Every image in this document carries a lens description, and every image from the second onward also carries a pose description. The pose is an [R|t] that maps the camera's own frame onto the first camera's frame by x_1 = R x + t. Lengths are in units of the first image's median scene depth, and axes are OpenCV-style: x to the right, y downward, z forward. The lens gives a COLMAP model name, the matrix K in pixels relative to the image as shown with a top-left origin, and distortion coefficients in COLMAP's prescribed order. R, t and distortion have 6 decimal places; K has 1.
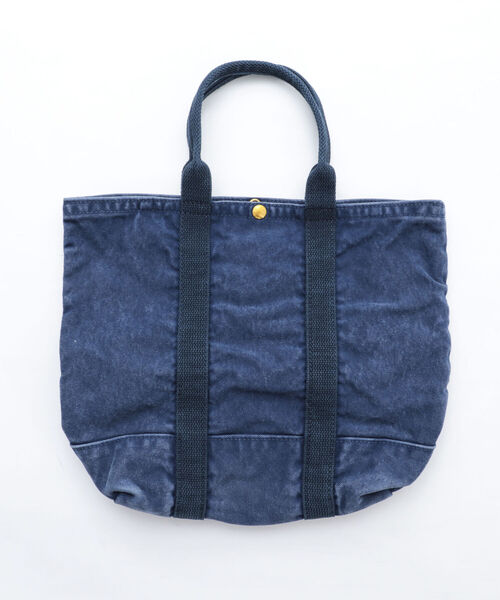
lens RADIAL K [[740.8, 0, 249.5], [0, 740.8, 304.8], [0, 0, 1]] dist [-0.119538, 0.000000]
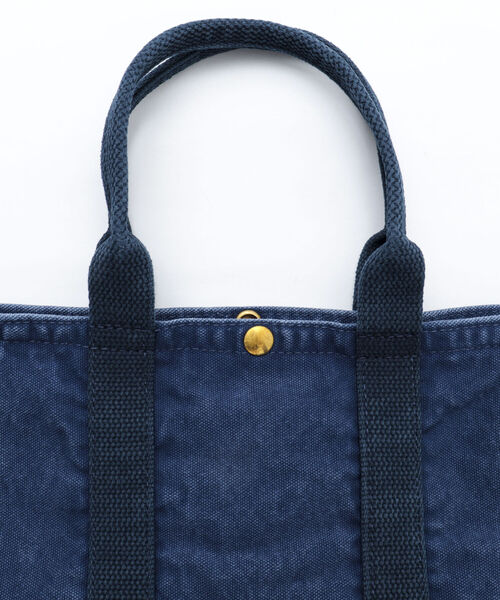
lens RADIAL K [[740.8, 0, 251.4], [0, 740.8, 299.1], [0, 0, 1]] dist [-0.119538, 0.000000]
pose [[0.999527, -0.017160, 0.025502, -0.002871], [0.017244, 0.999846, -0.003102, -0.152038], [-0.025445, 0.003541, 0.999670, 0.535373]]
